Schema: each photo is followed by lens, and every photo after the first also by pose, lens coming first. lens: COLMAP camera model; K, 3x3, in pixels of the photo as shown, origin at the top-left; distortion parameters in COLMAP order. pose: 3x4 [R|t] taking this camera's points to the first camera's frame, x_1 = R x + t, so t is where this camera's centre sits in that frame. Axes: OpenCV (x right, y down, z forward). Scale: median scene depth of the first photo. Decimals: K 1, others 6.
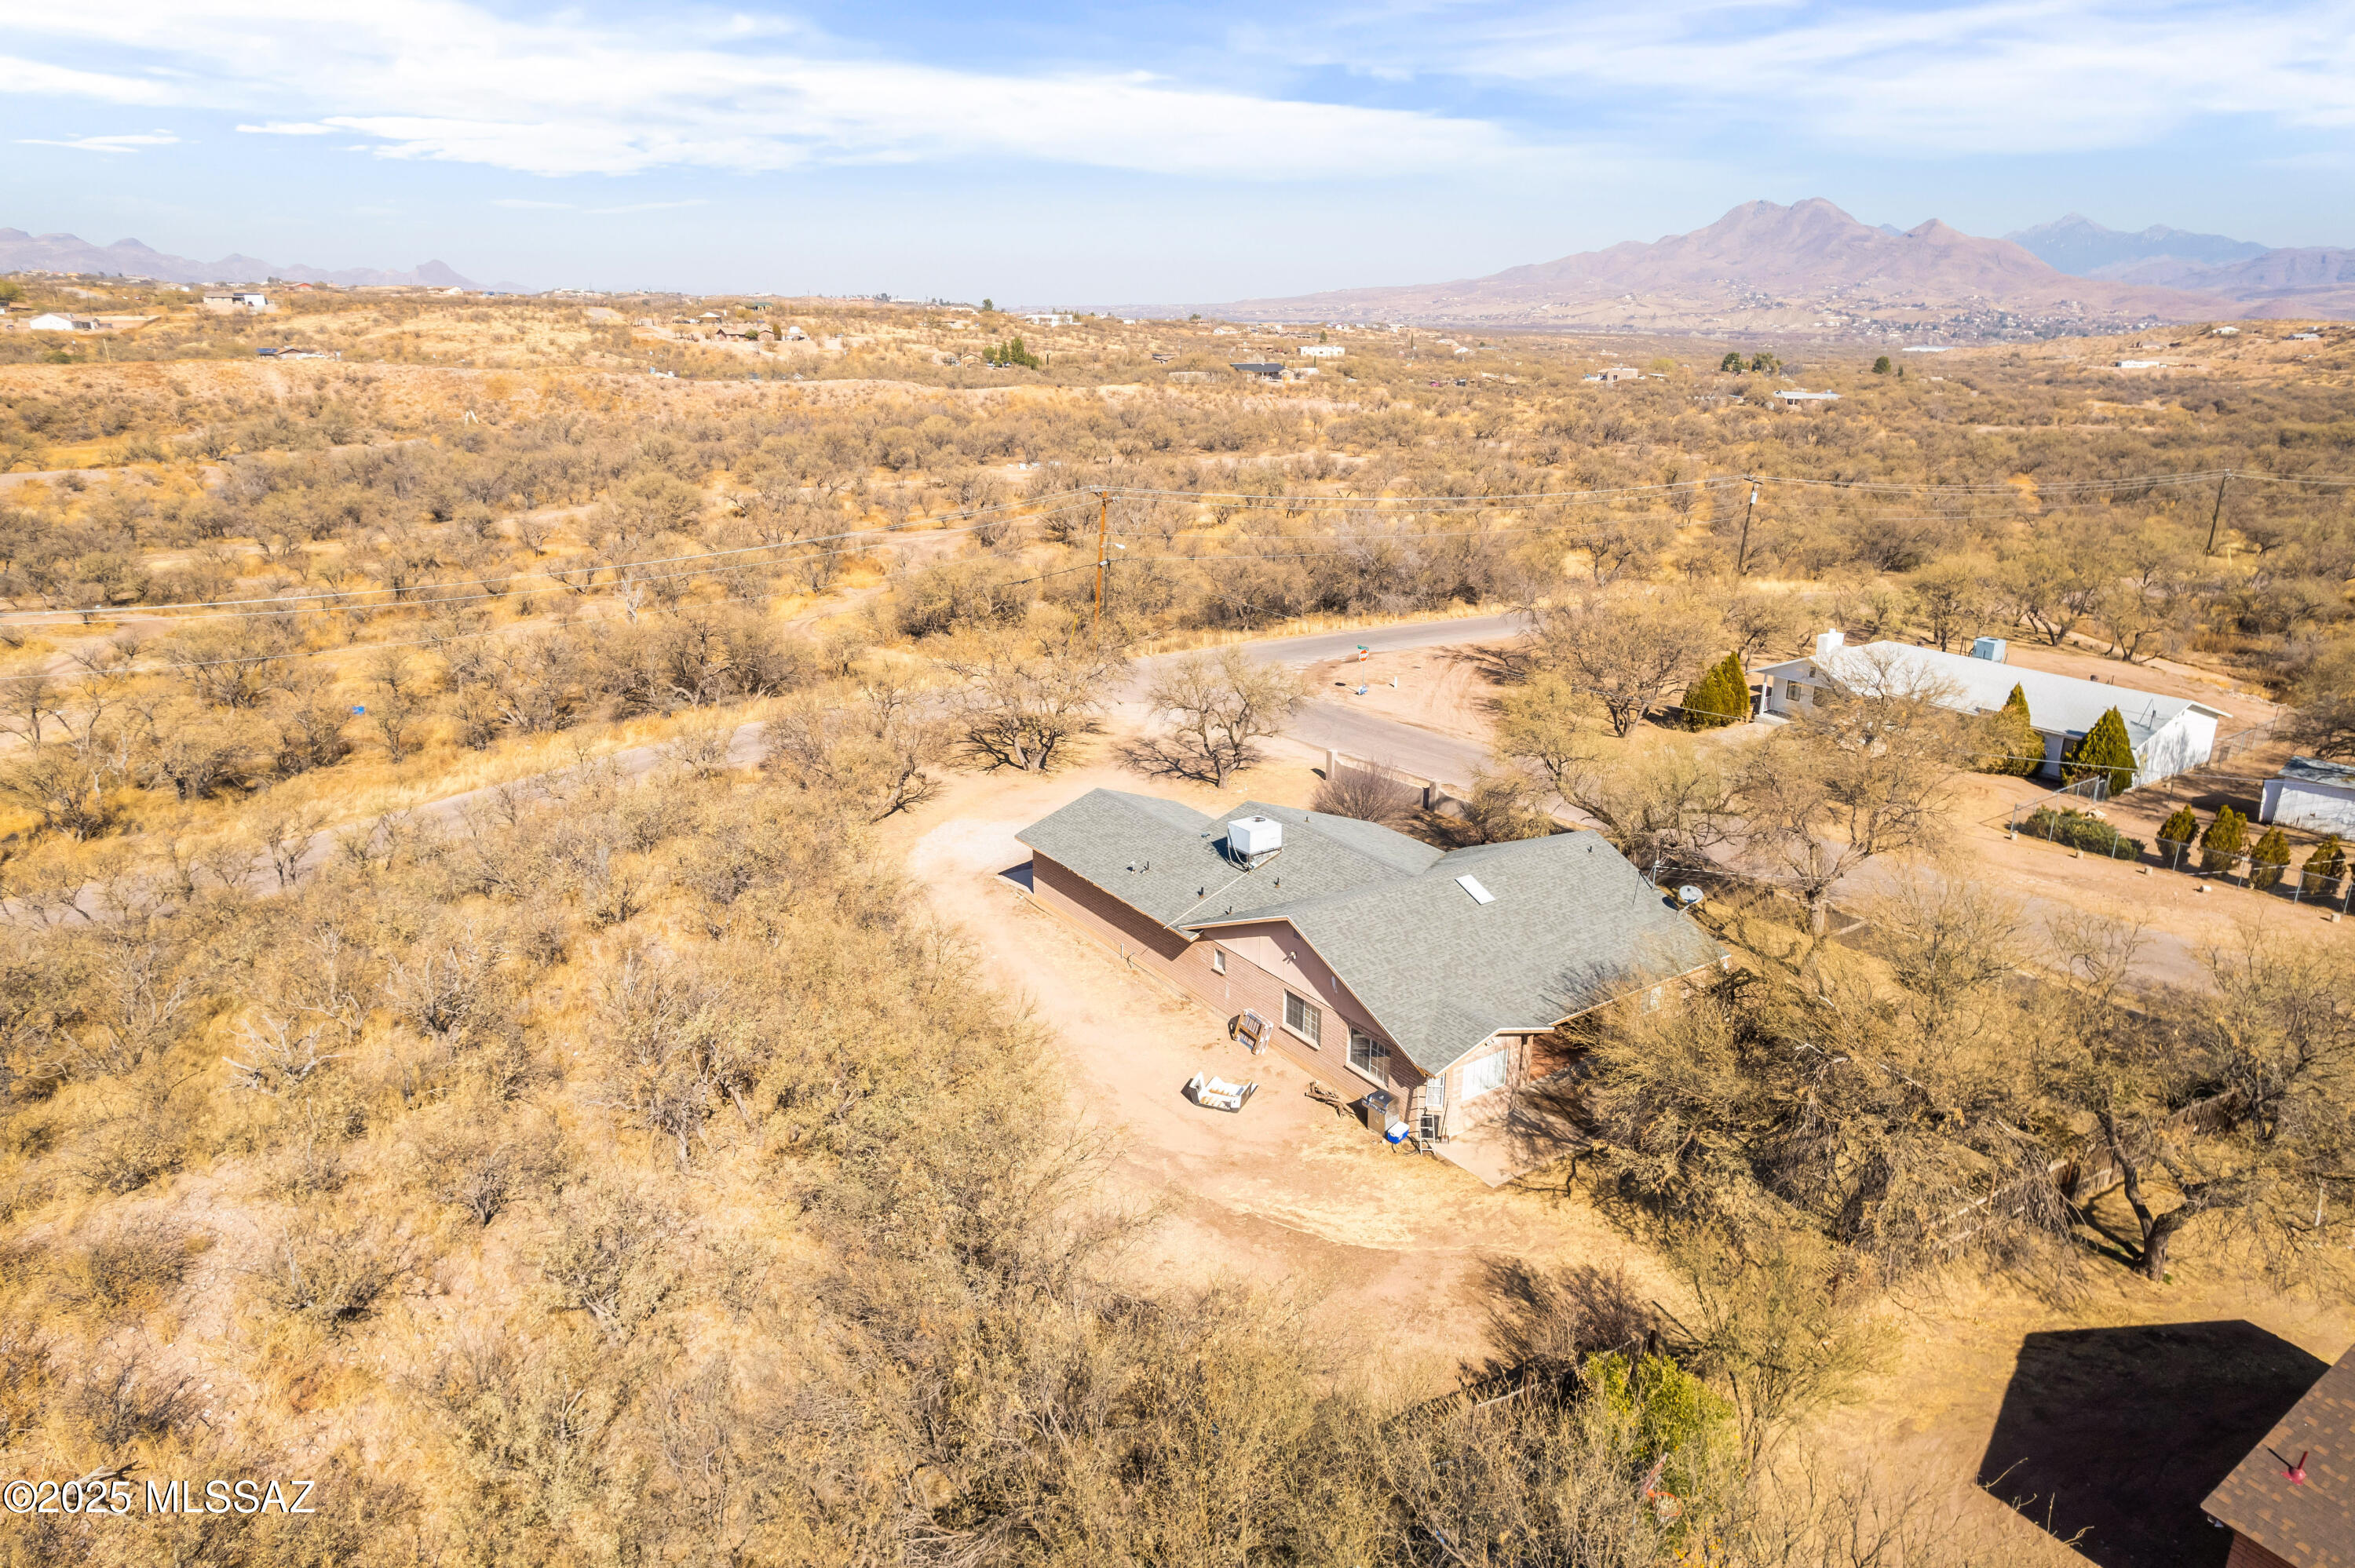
lens RADIAL K [[1503.3, 0, 1177.5], [0, 1503.3, 784.0], [0, 0, 1]] dist [-0.081173, 0.073004]
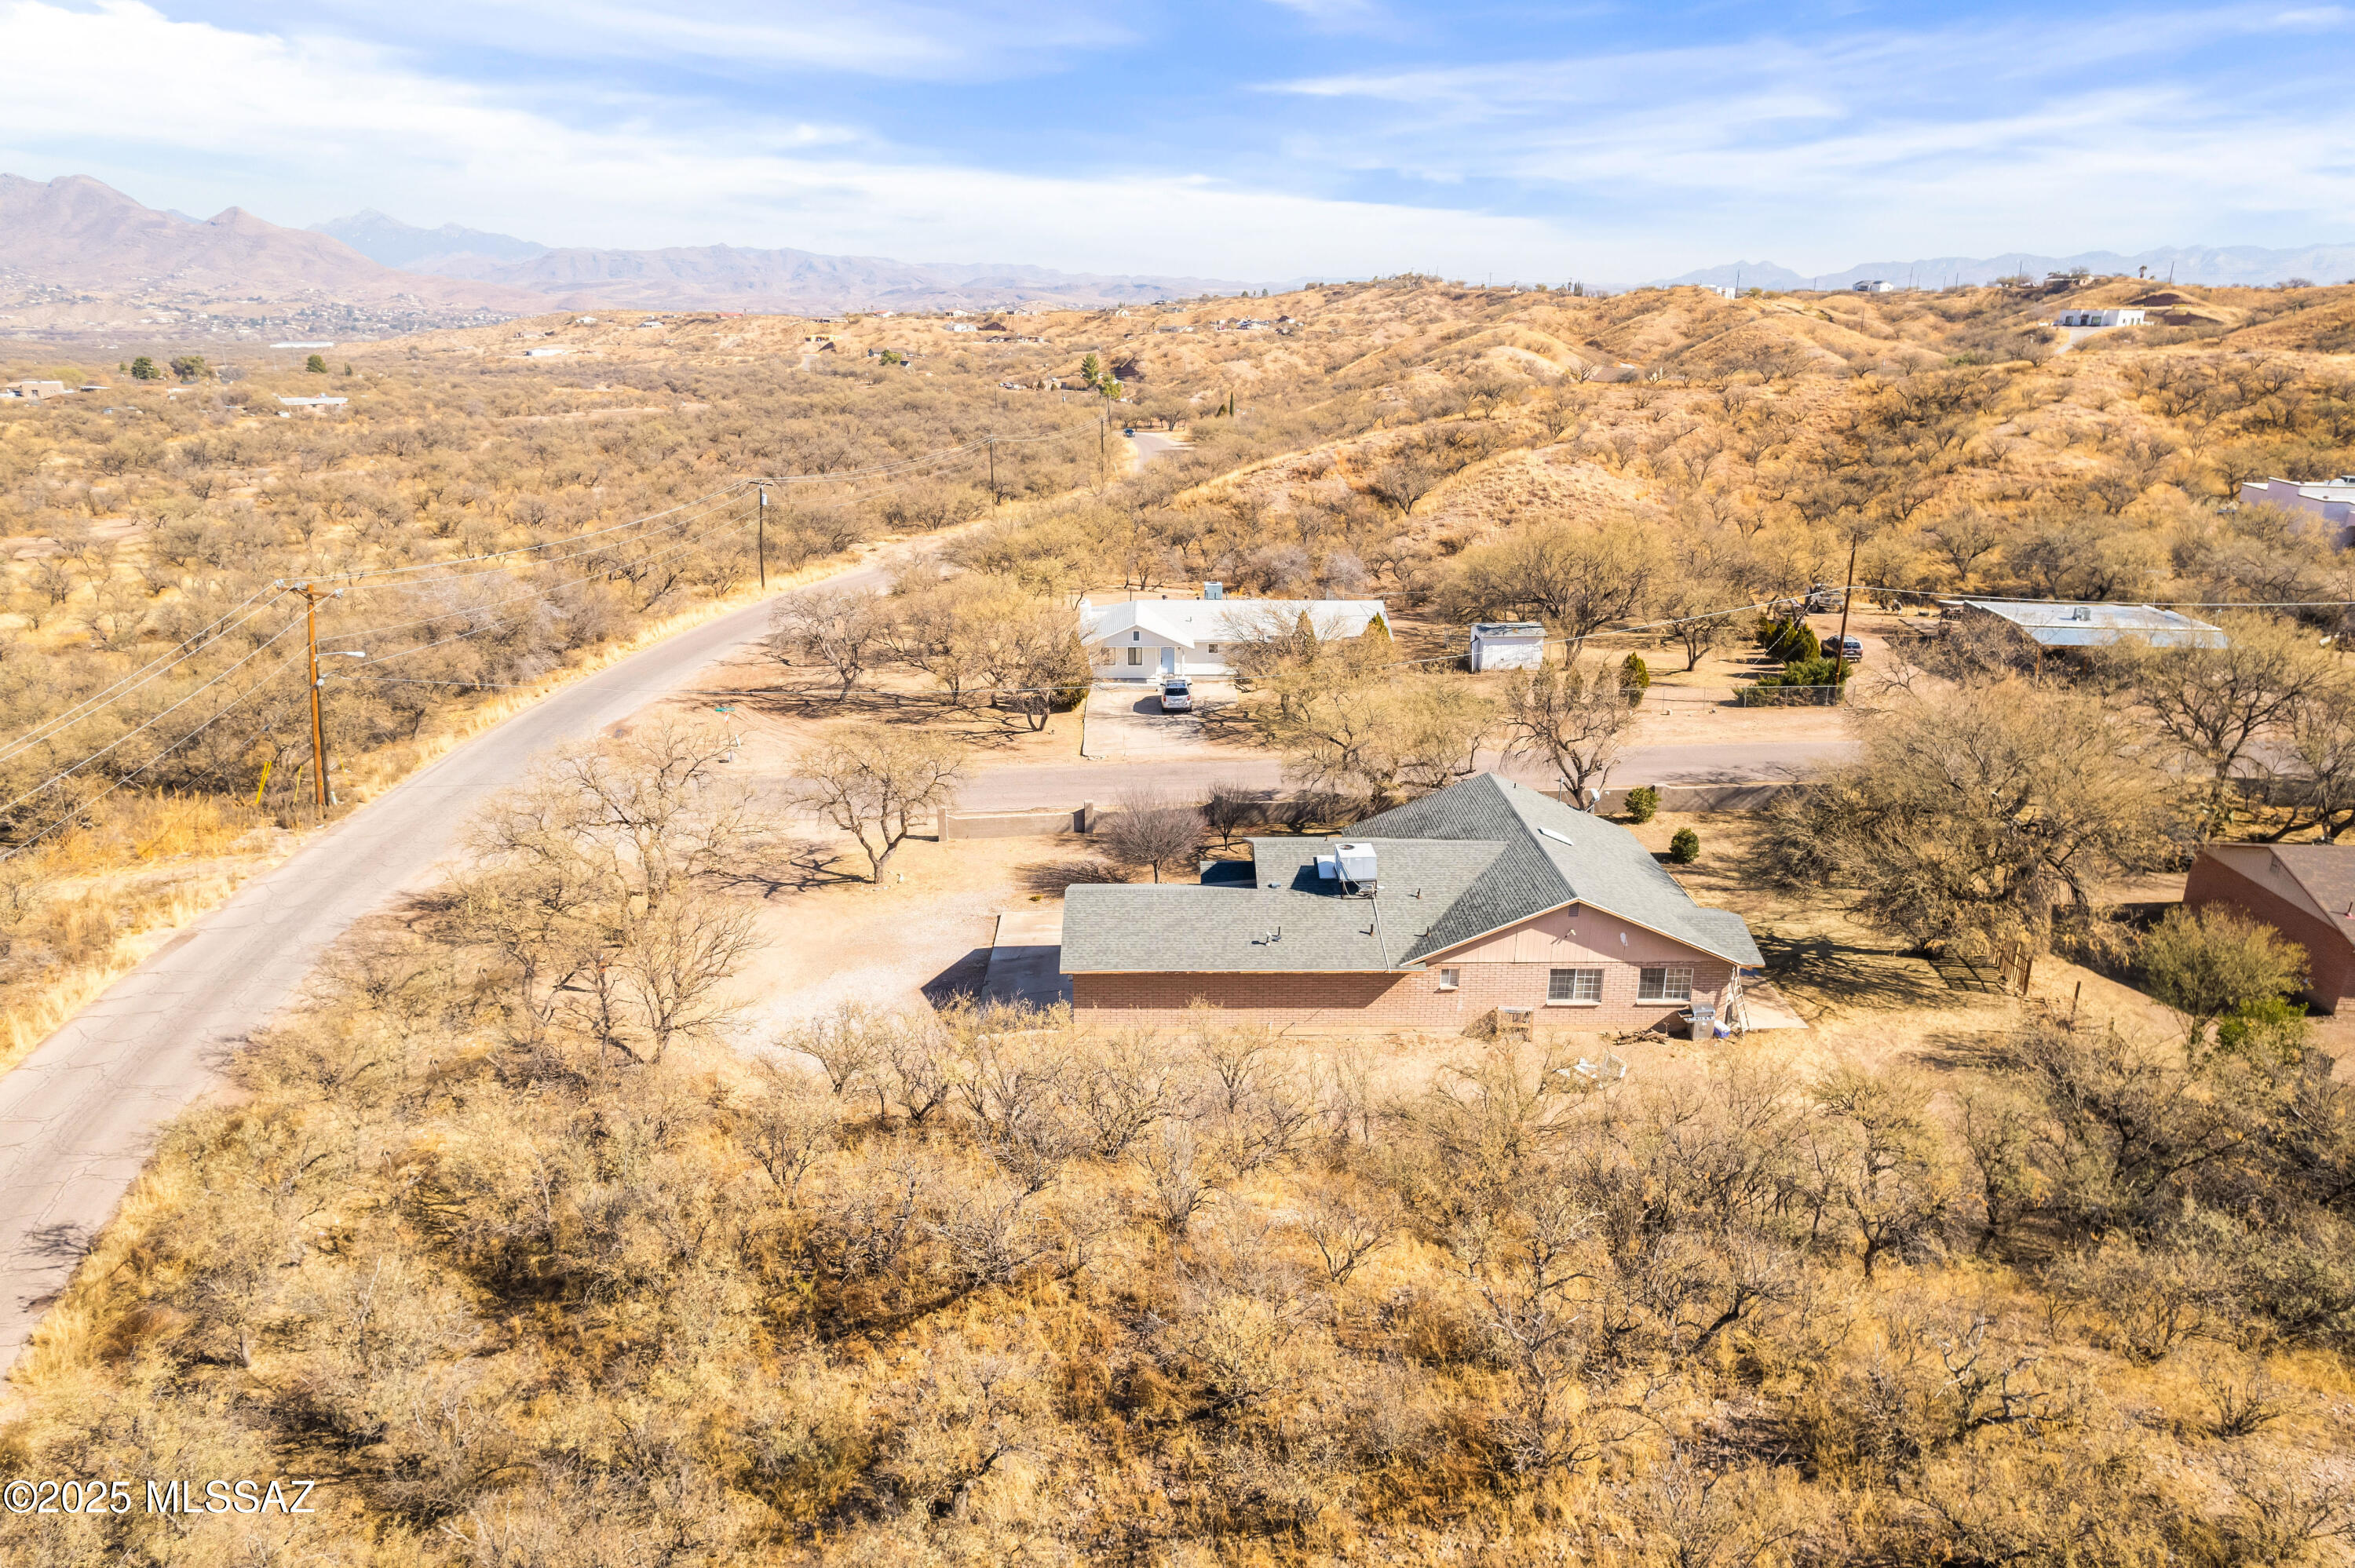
lens RADIAL K [[1503.3, 0, 1177.5], [0, 1503.3, 784.0], [0, 0, 1]] dist [-0.081173, 0.073004]
pose [[0.556413, -0.254771, 0.790884, -0.895110], [0.251556, 0.958814, 0.131889, -0.201228], [-0.791912, 0.125567, 0.597586, 0.548498]]
